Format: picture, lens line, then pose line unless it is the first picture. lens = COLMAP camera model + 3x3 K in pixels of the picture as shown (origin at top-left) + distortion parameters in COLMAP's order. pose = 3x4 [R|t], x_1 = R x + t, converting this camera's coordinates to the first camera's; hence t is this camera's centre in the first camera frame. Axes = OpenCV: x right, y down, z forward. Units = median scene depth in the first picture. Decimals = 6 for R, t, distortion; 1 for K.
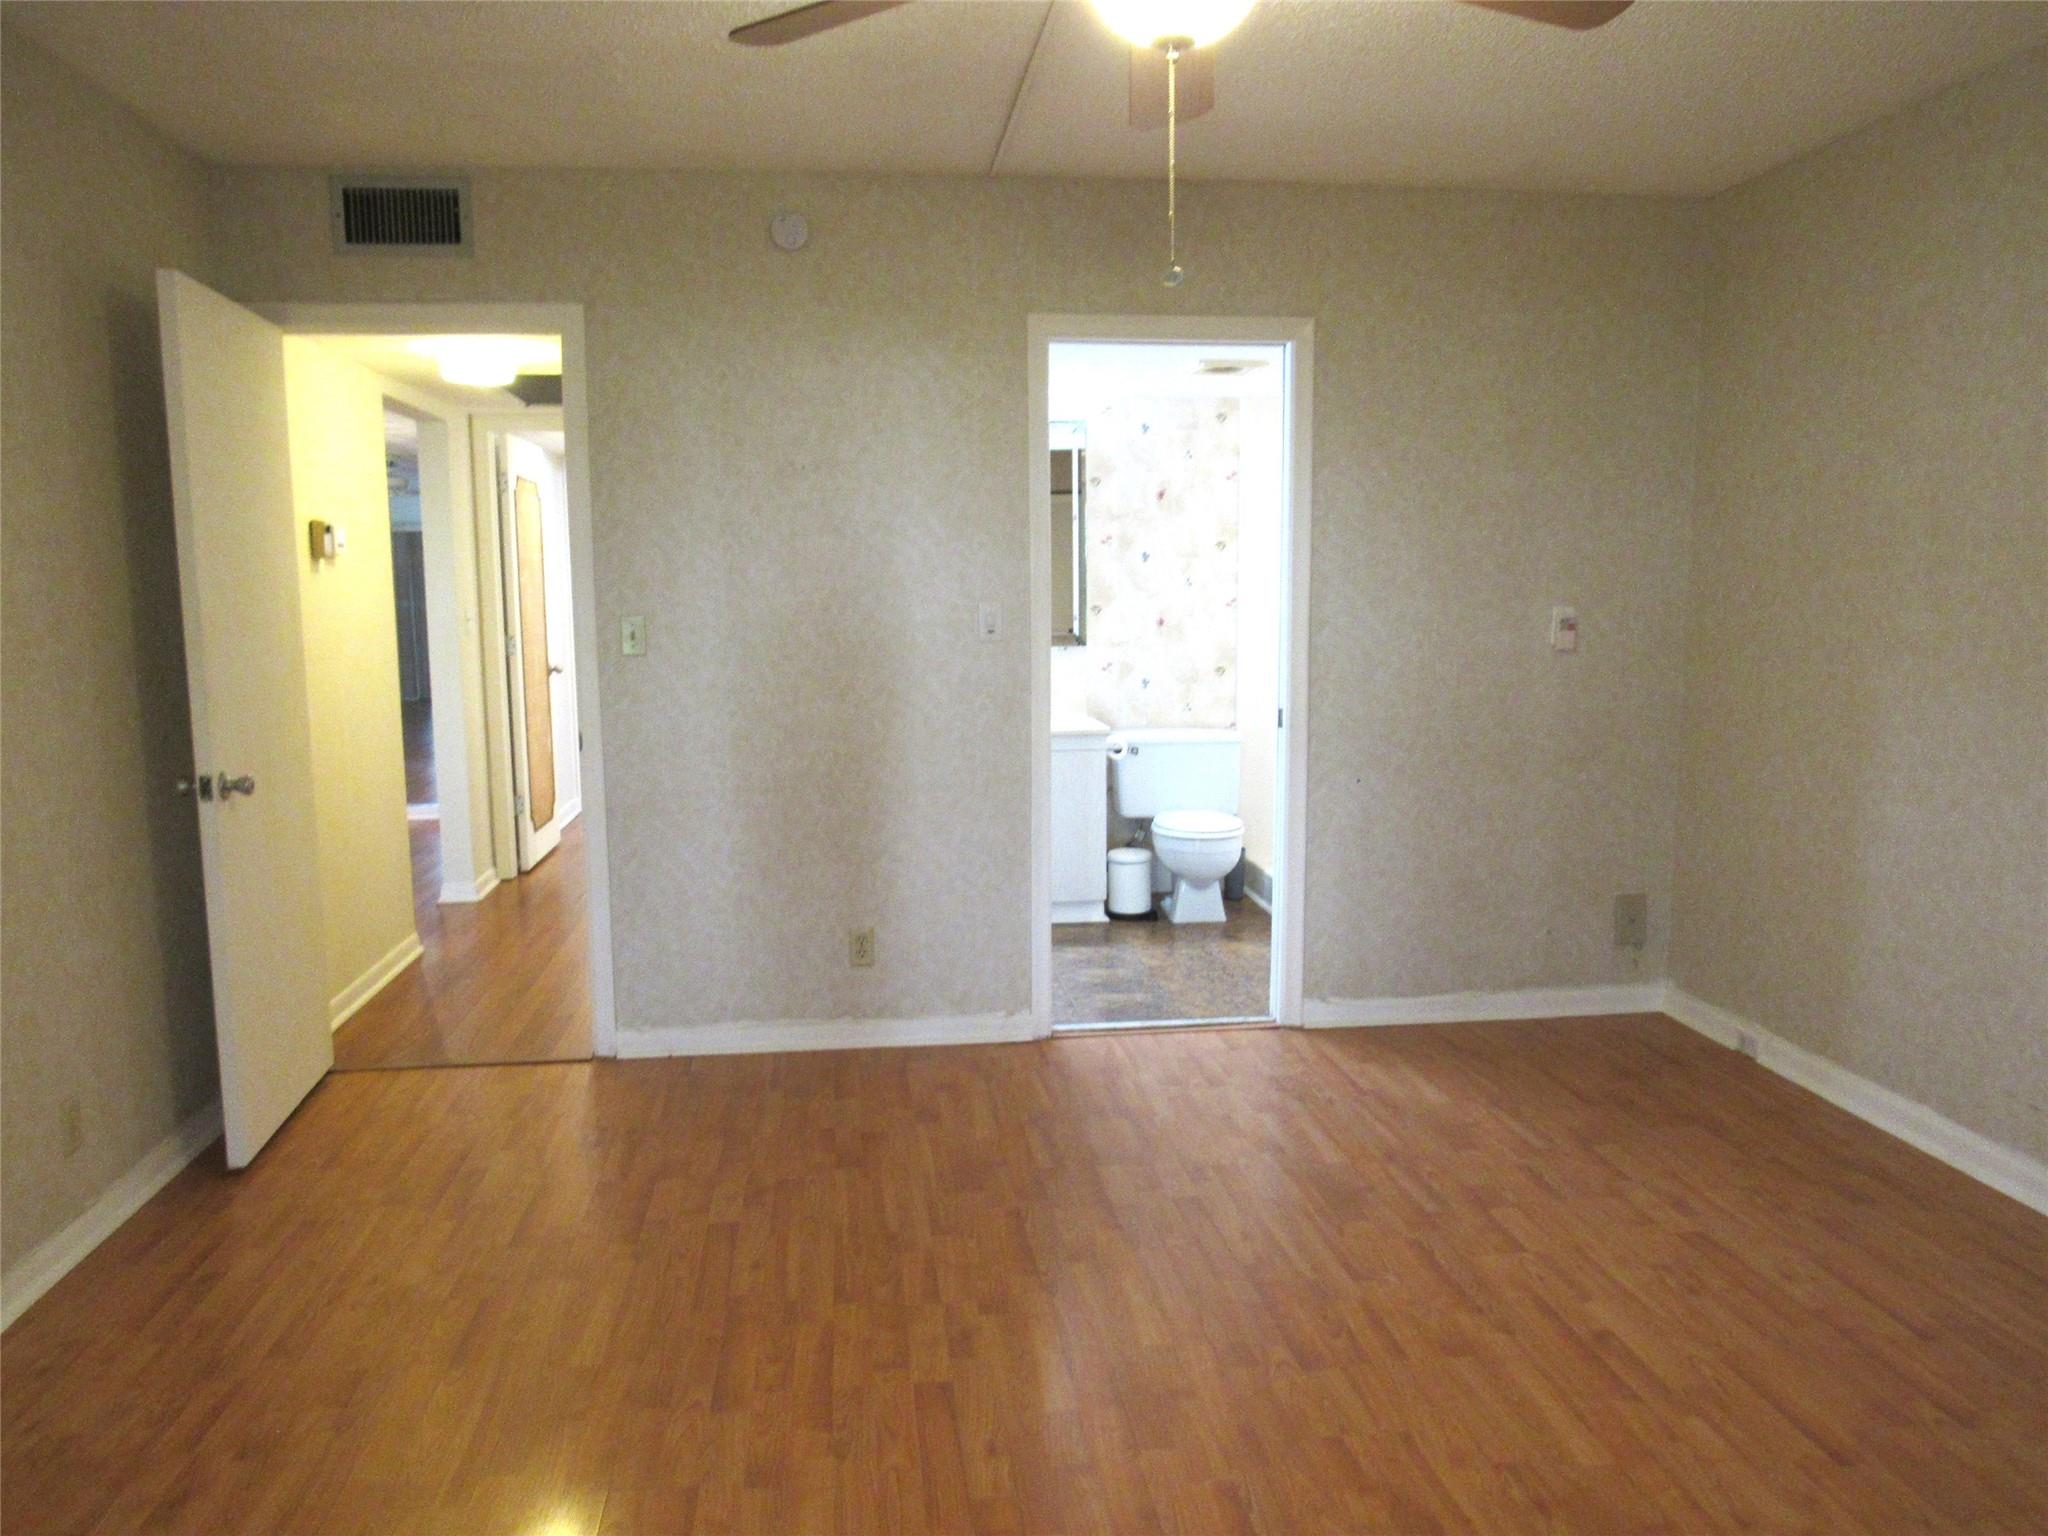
lens RADIAL K [[1454.3, 0, 1024.0], [0, 1454.3, 768.0], [0, 0, 1]] dist [-0.035170, 0.009943]
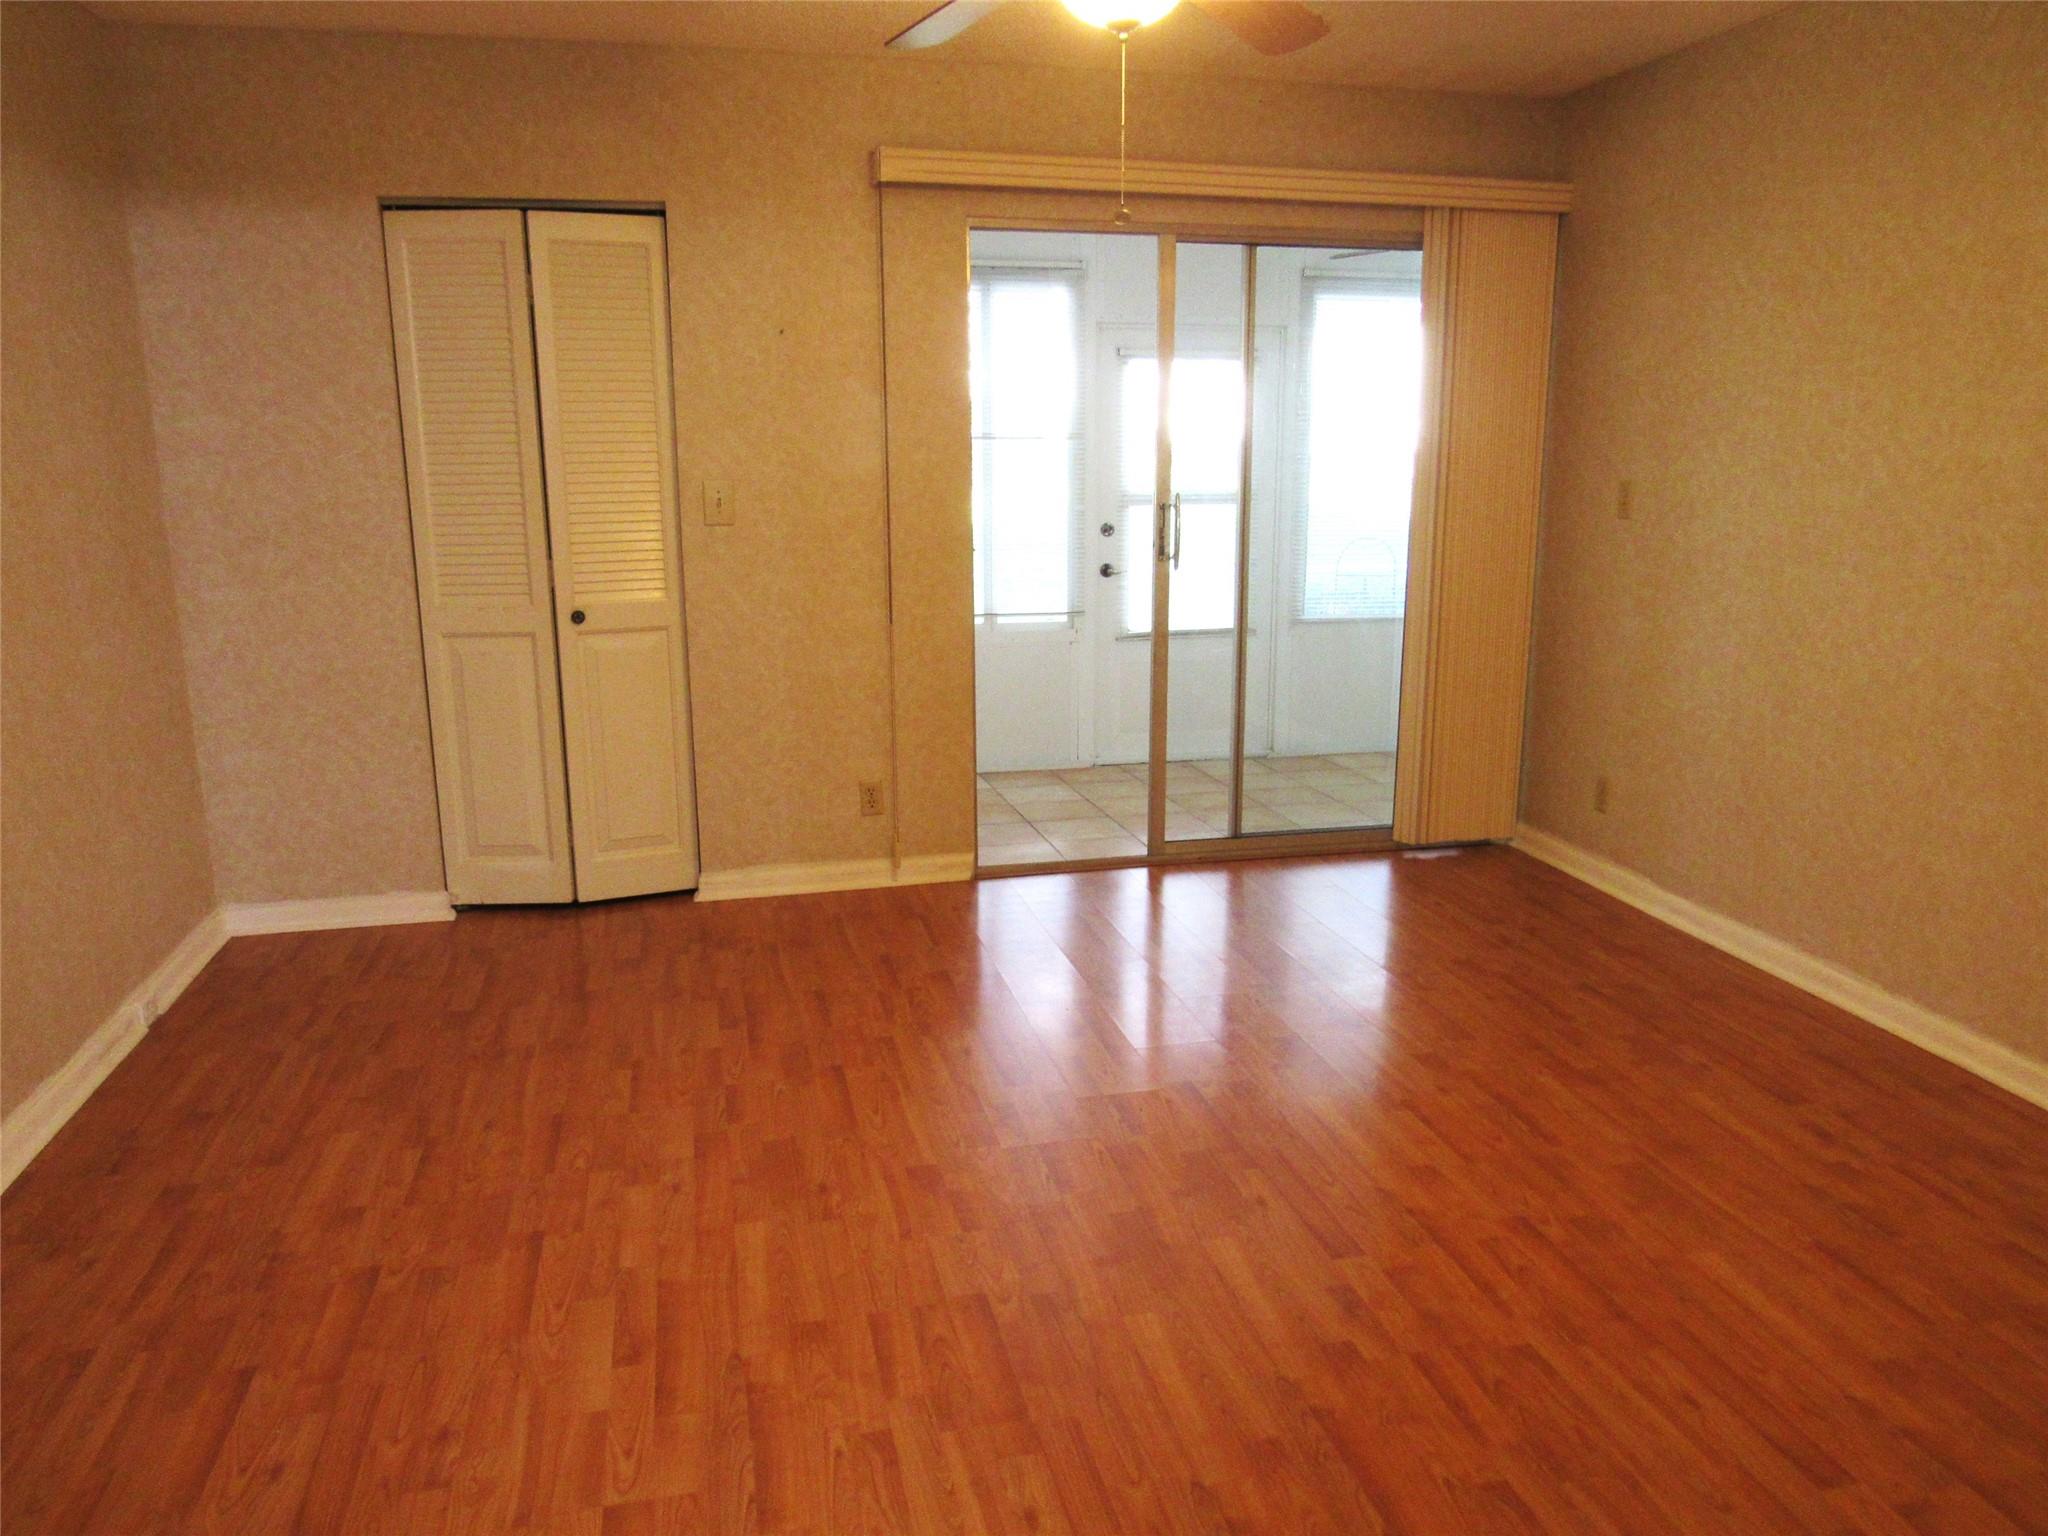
lens RADIAL K [[1454.3, 0, 1024.0], [0, 1454.3, 768.0], [0, 0, 1]] dist [-0.035170, 0.009943]
pose [[-0.995068, 0.030588, -0.094359, 0.238922], [-0.003550, 0.939675, 0.342051, -0.235380], [0.099129, 0.340699, -0.934932, 1.724339]]
